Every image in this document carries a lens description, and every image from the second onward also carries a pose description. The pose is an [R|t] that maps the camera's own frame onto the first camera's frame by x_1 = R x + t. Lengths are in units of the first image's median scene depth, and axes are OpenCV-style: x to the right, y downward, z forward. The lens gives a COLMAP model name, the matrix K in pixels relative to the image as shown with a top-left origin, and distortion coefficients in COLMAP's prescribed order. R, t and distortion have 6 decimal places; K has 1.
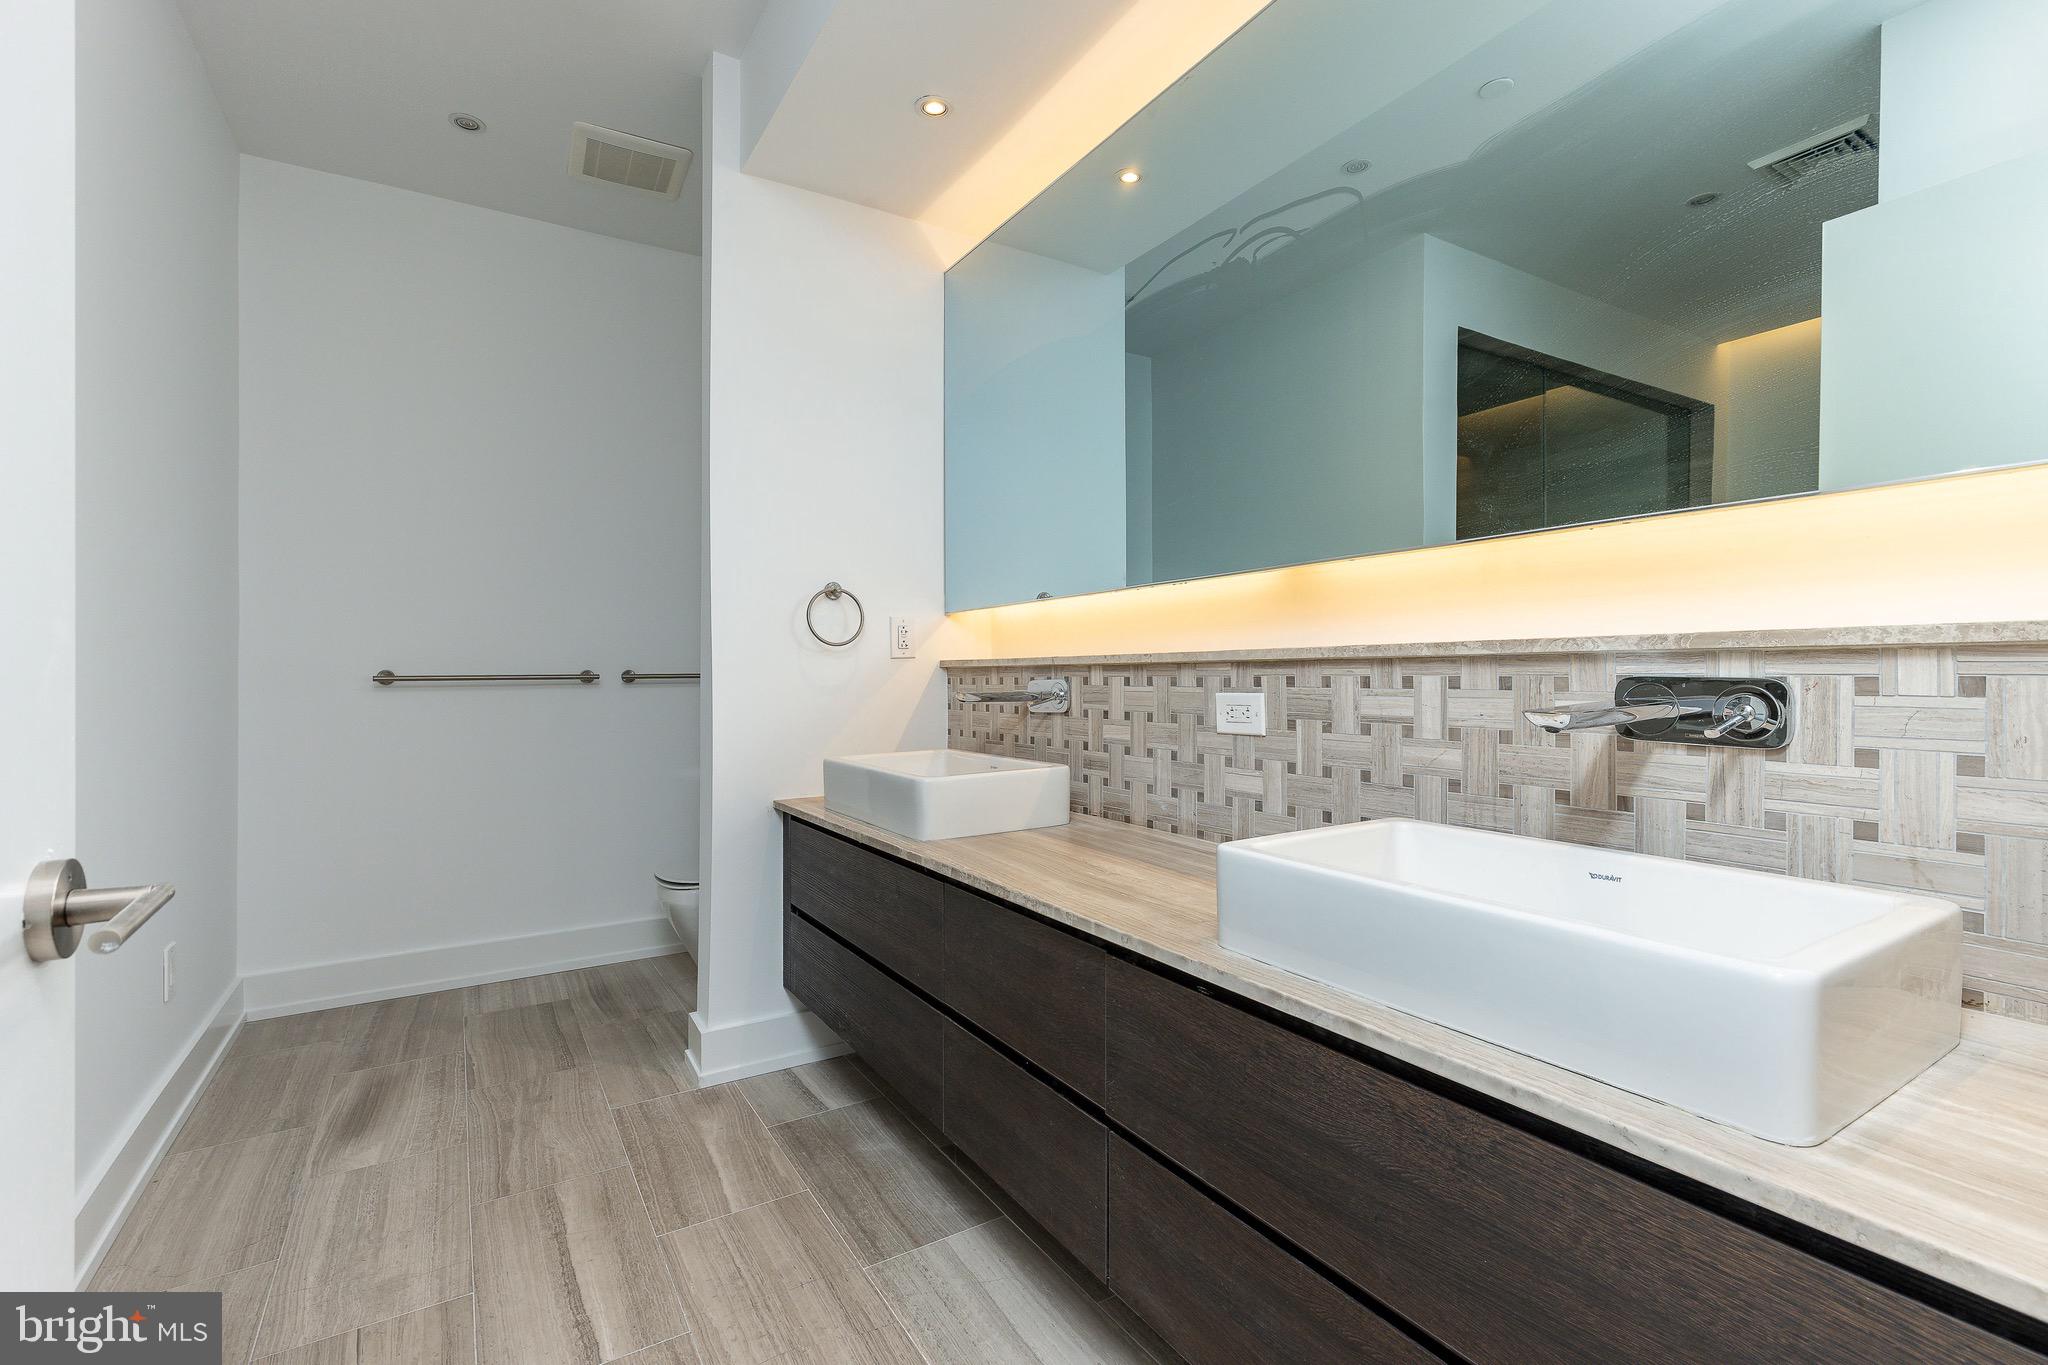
lens RADIAL K [[913.5, 0, 1024.0], [0, 913.5, 682.5], [0, 0, 1]] dist [0.003494, 0.000418]
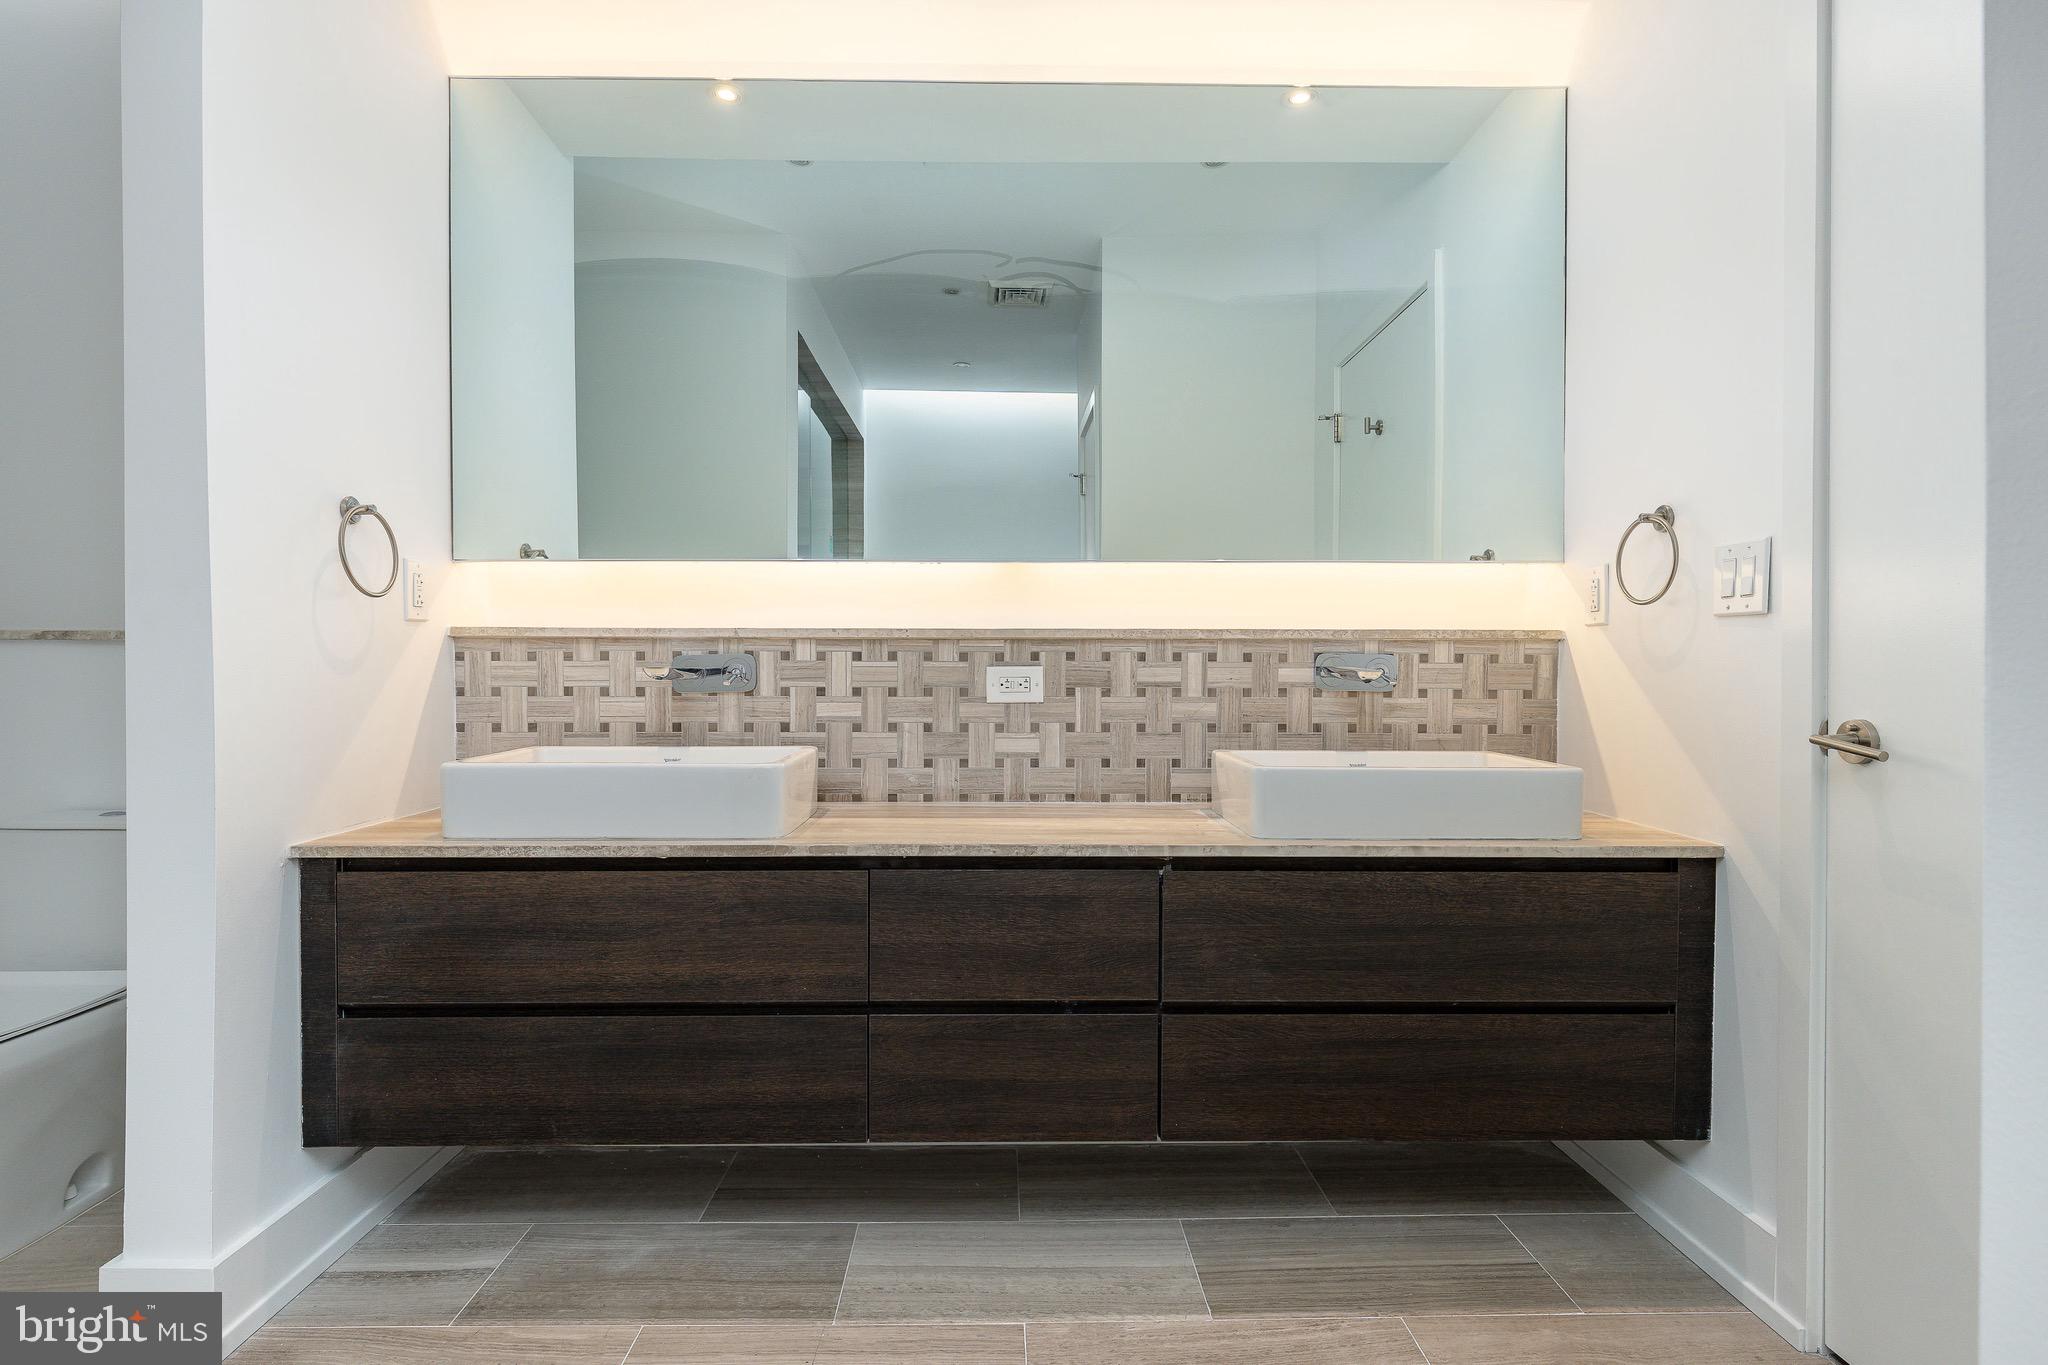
lens RADIAL K [[1062.5, 0, 1024.0], [0, 1062.5, 682.5], [0, 0, 1]] dist [0.002033, -0.000095]
pose [[0.510332, -0.005070, 0.859963, -0.911238], [0.002612, 0.999987, 0.004346, 0.026138], [-0.859974, 0.000029, 0.510338, 0.316664]]
